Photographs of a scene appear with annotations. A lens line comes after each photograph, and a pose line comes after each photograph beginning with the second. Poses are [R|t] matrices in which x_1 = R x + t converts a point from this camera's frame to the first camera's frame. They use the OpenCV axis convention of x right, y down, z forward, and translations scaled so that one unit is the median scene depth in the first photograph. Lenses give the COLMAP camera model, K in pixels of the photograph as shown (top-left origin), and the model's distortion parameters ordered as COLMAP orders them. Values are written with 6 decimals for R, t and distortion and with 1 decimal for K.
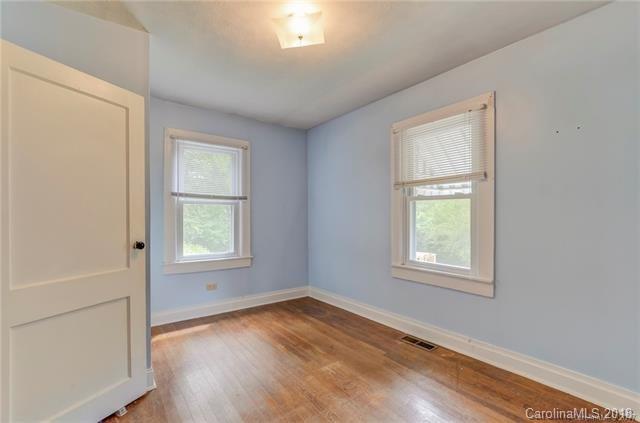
lens RADIAL K [[289.2, 0, 318.3], [0, 289.2, 213.2], [0, 0, 1]] dist [-0.009455, 0.003093]
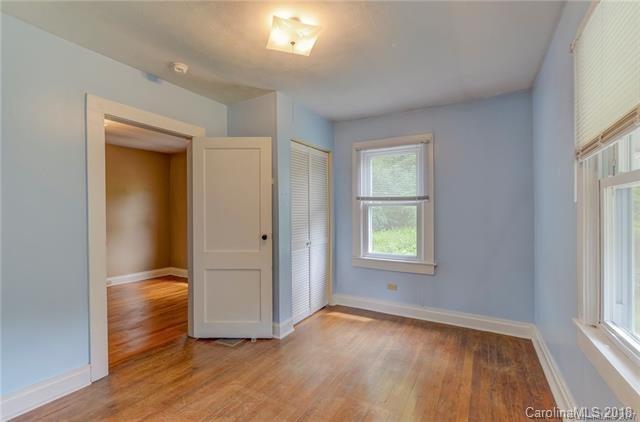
lens RADIAL K [[289.2, 0, 313.1], [0, 289.2, 213.0], [0, 0, 1]] dist [-0.009455, 0.003093]
pose [[0.377346, -0.005537, -0.926056, 0.538901], [0.007012, 0.999971, -0.003122, -0.005169], [0.926046, -0.005315, 0.377374, 0.406889]]
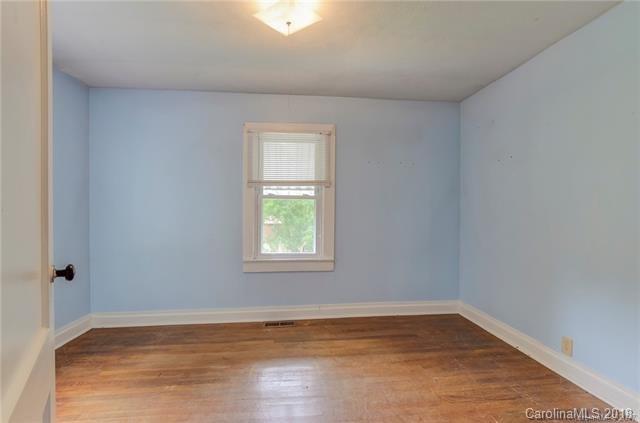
lens RADIAL K [[289.2, 0, 317.8], [0, 289.2, 213.5], [0, 0, 1]] dist [-0.009455, 0.003093]
pose [[0.506536, 0.007803, 0.862183, -0.495436], [-0.009239, 0.999951, -0.003622, 0.014279], [-0.862169, -0.006130, 0.506584, 0.263514]]
